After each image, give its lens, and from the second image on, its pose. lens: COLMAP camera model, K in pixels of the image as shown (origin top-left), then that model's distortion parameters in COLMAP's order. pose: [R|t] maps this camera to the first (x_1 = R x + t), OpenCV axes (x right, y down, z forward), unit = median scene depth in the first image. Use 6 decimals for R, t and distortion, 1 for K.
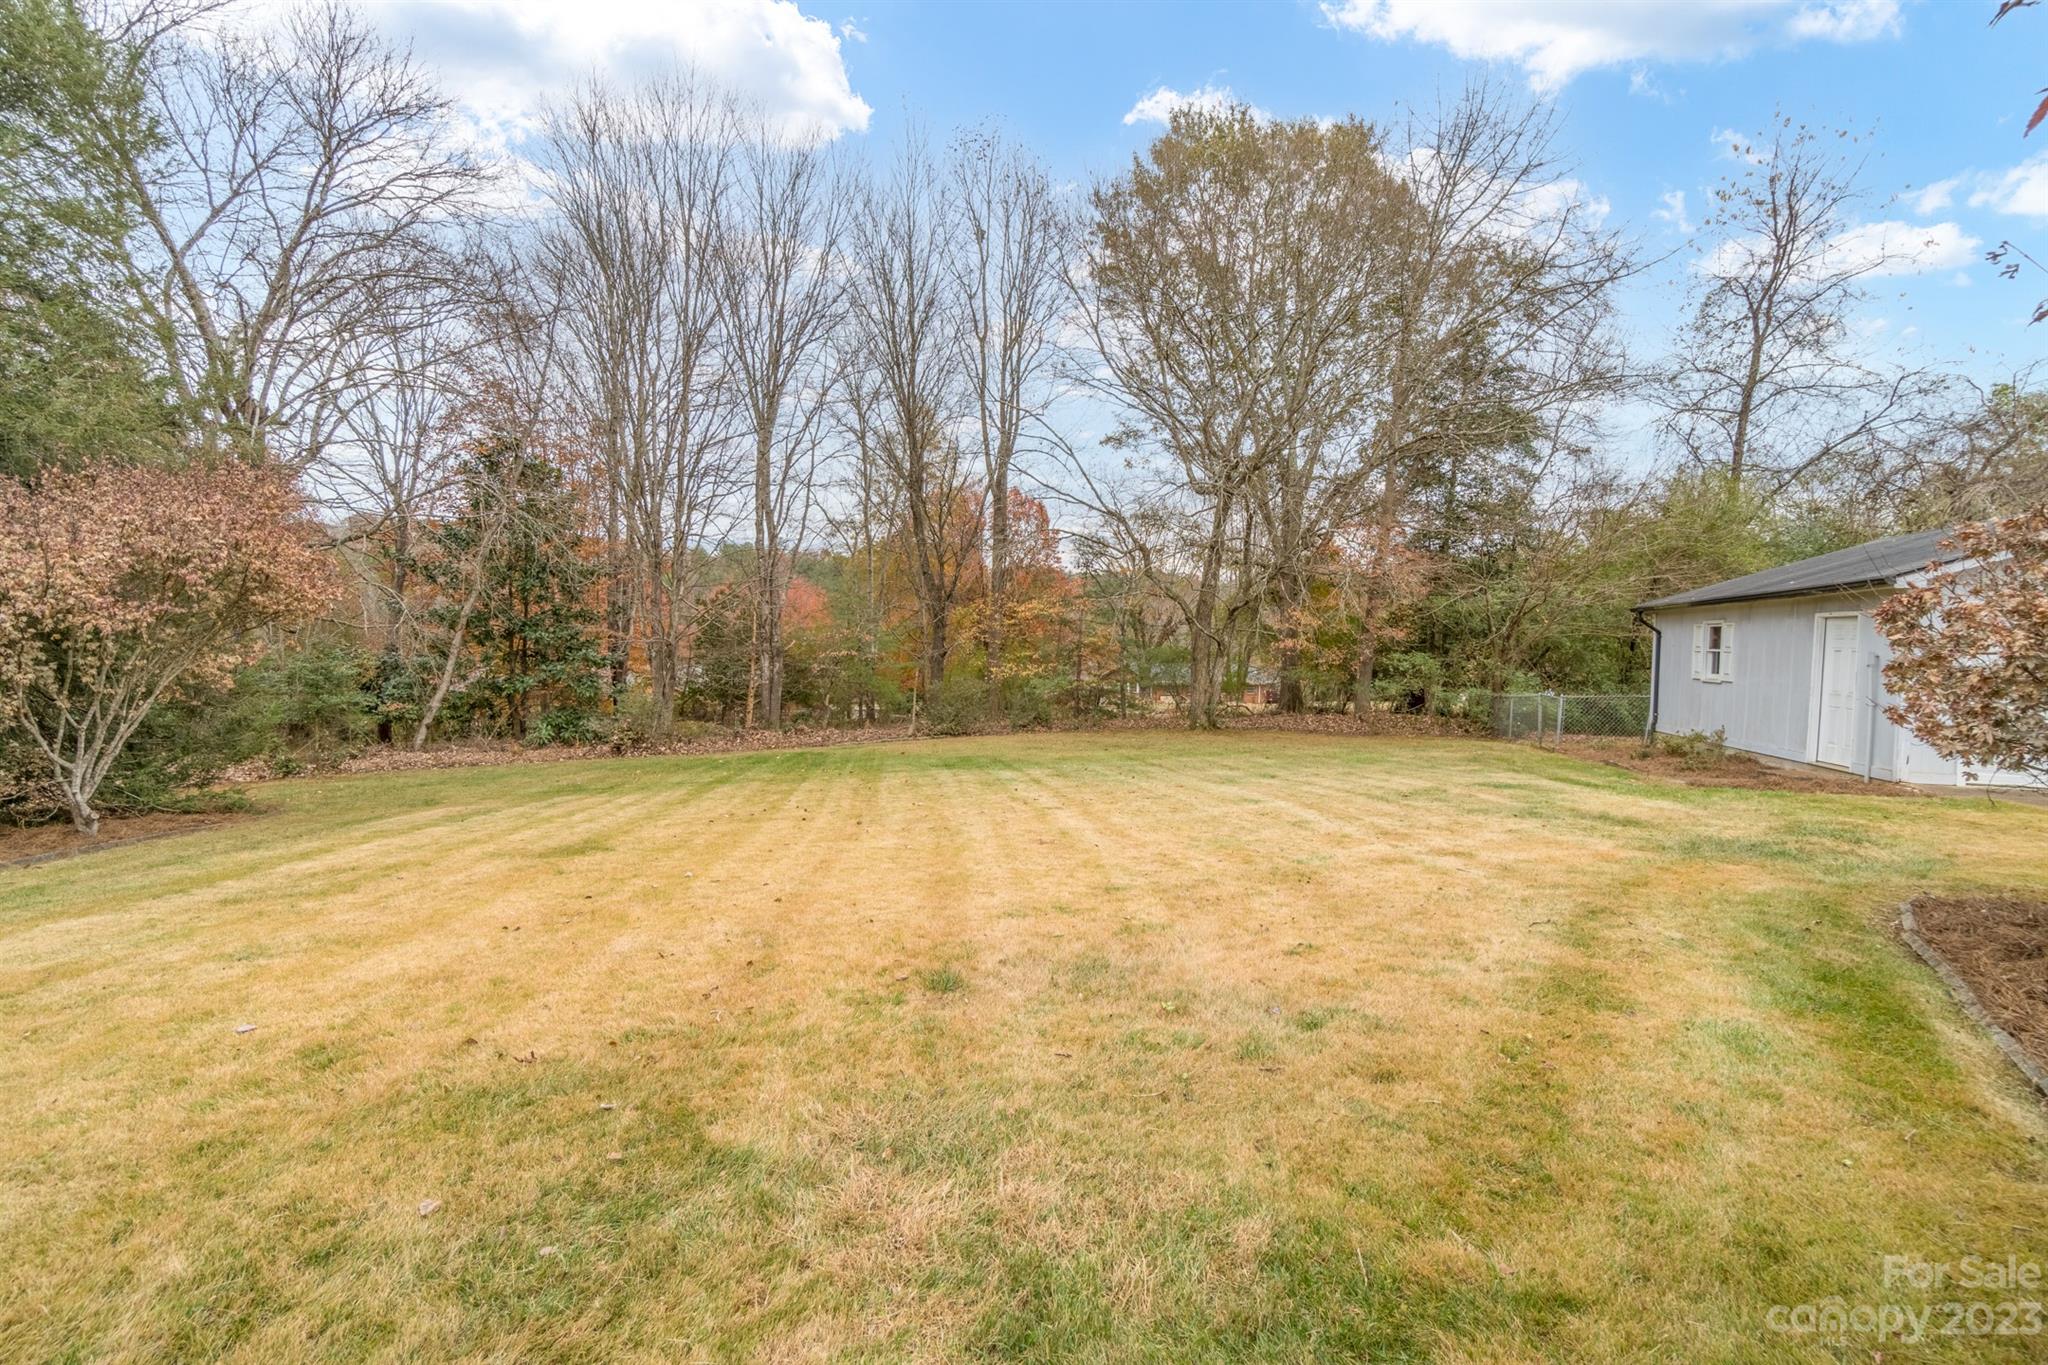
lens RADIAL K [[887.3, 0, 1021.3], [0, 887.3, 683.4], [0, 0, 1]] dist [-0.002918, 0.000912]
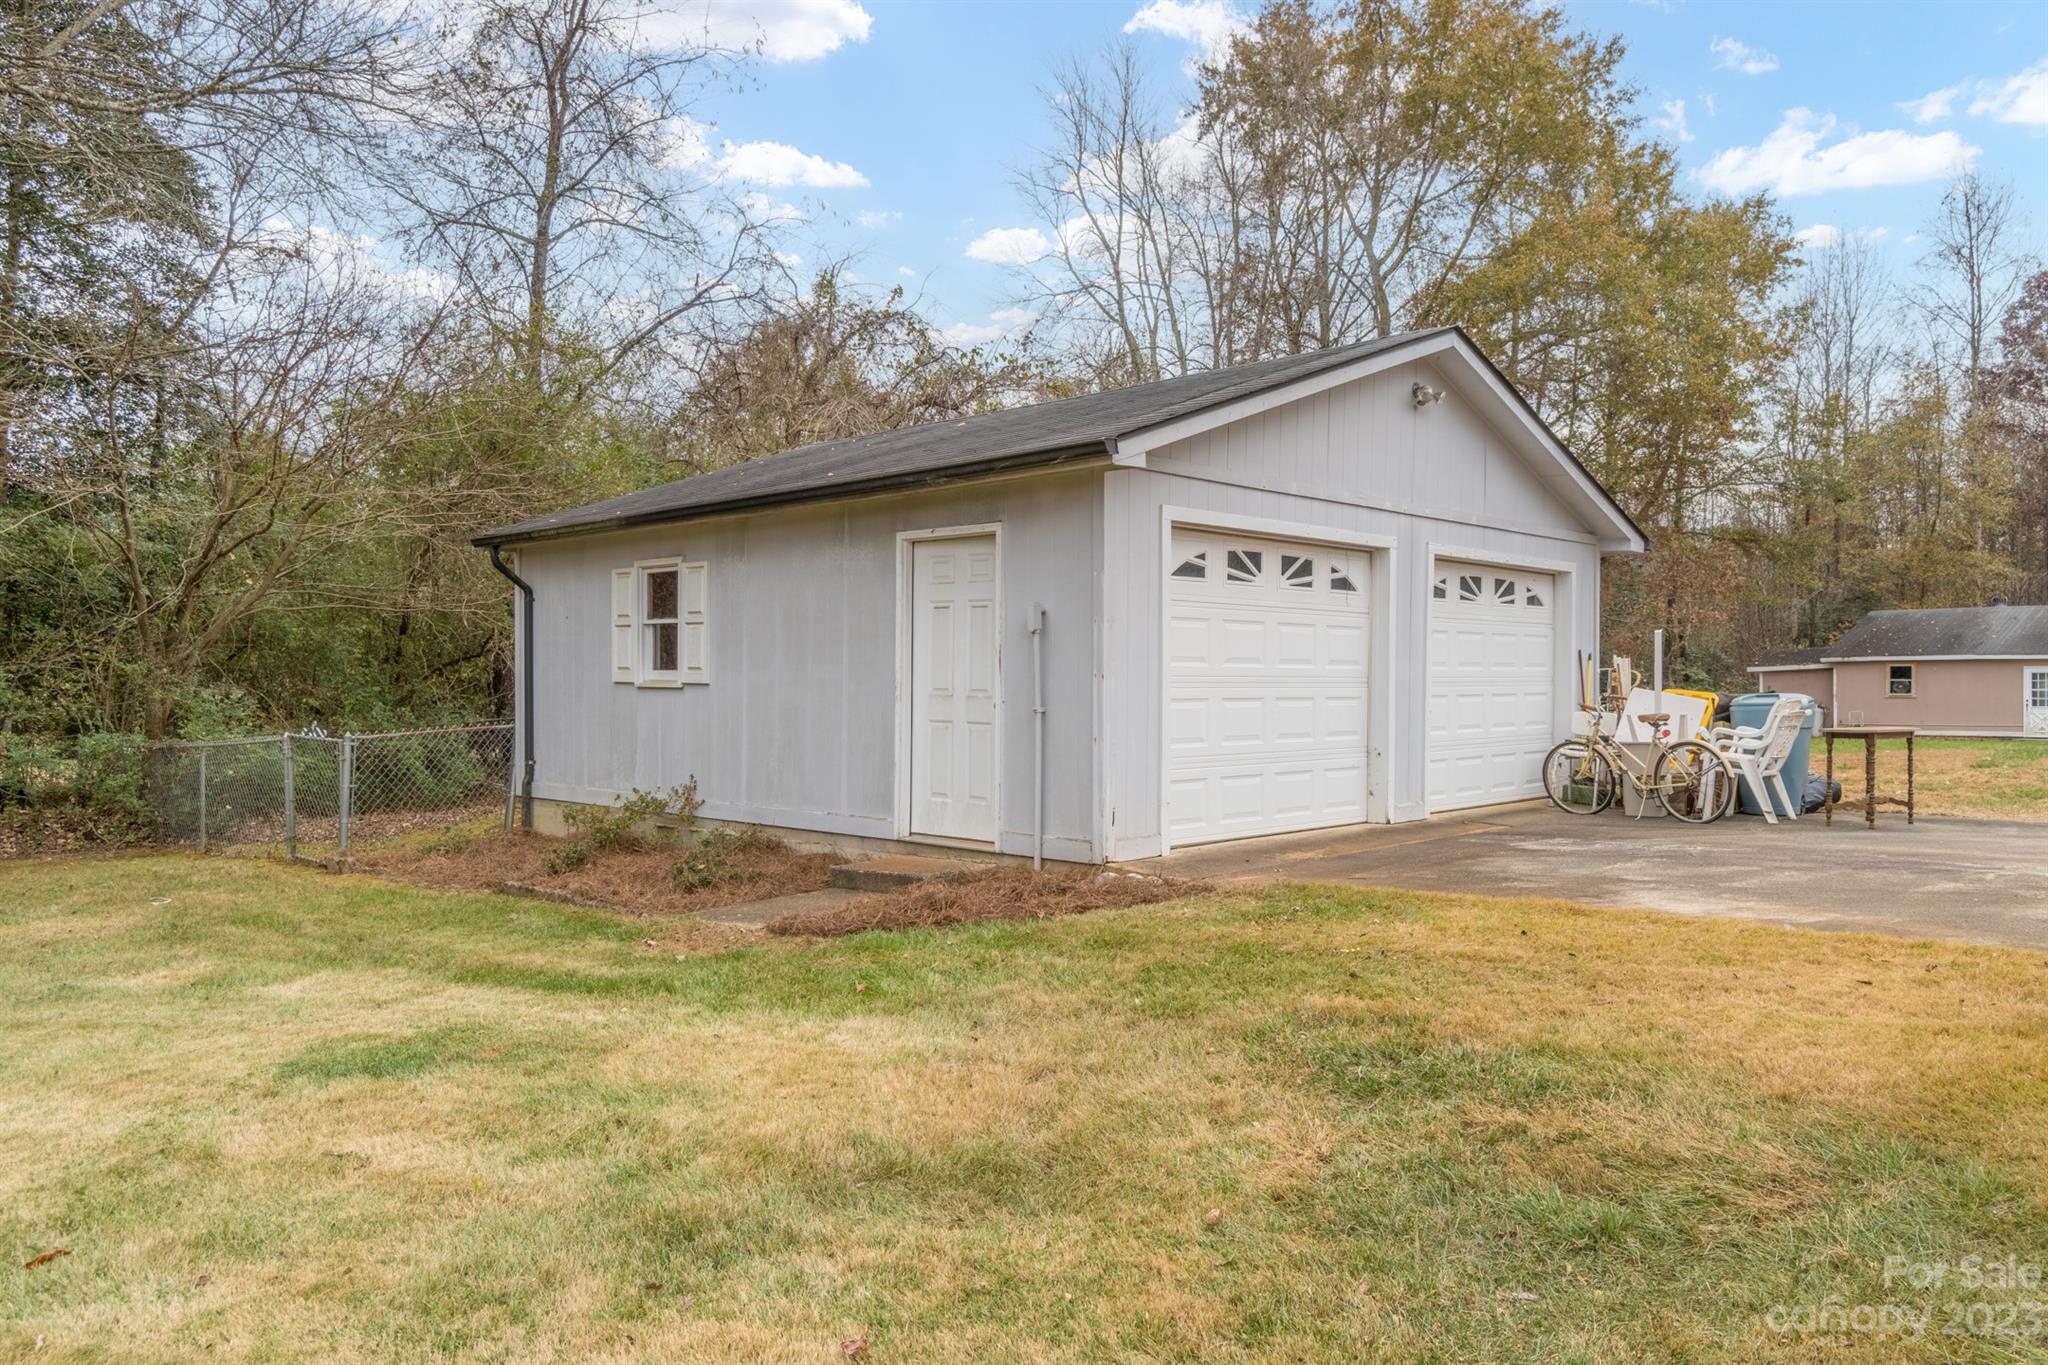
lens RADIAL K [[1455.7, 0, 1021.9], [0, 1455.7, 683.3], [0, 0, 1]] dist [-0.002622, -0.001209]
pose [[0.477863, -0.029355, 0.877944, 0.120861], [0.052612, 0.998604, 0.004752, 0.001993], [-0.876858, 0.043919, 0.478740, 0.304004]]
